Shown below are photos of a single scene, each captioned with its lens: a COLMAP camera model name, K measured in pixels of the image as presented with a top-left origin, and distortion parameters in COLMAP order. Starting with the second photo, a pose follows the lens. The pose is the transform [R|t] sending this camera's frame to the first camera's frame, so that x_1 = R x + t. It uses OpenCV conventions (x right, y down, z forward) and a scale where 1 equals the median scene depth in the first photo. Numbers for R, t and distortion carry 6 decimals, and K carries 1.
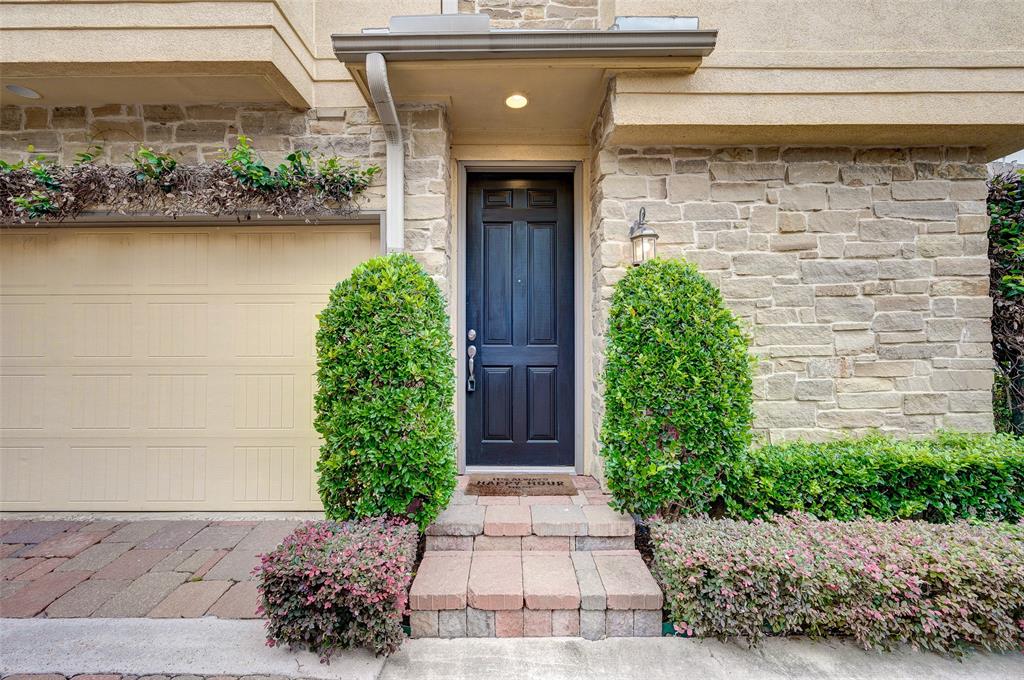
lens RADIAL K [[455.8, 0, 512.0], [0, 455.8, 345.2], [0, 0, 1]] dist [-0.001446, 0.000003]
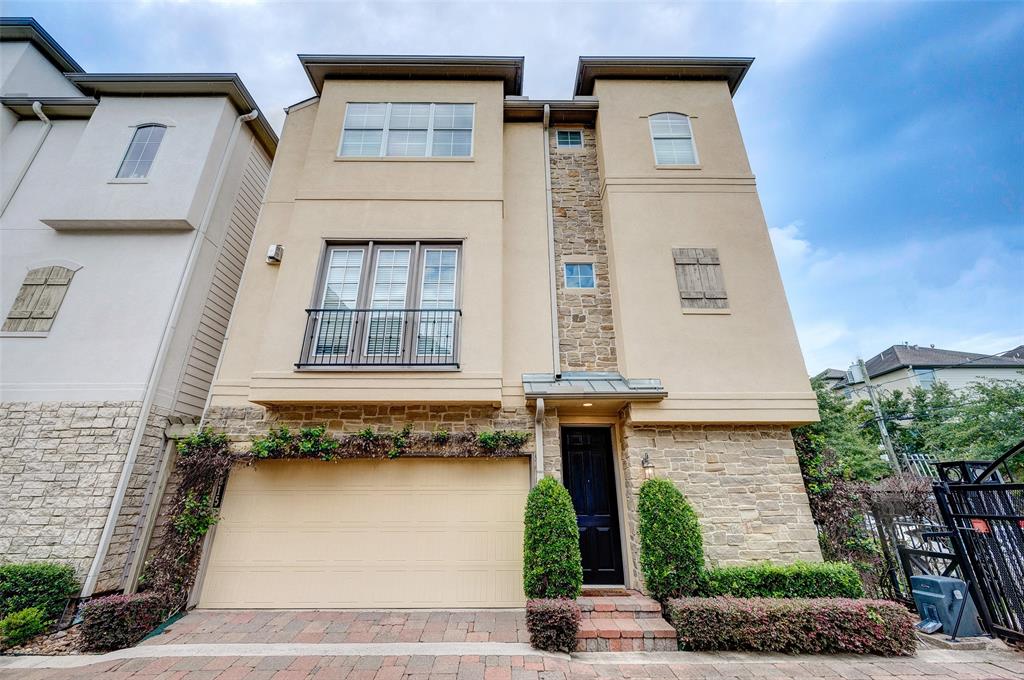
lens RADIAL K [[408.4, 0, 516.3], [0, 408.4, 335.6], [0, 0, 1]] dist [0.003083, -0.005323]
pose [[0.999999, 0.000901, 0.000838, -0.377359], [-0.000531, 0.930431, -0.366467, -0.091785], [-0.001110, 0.366466, 0.930431, -1.153123]]
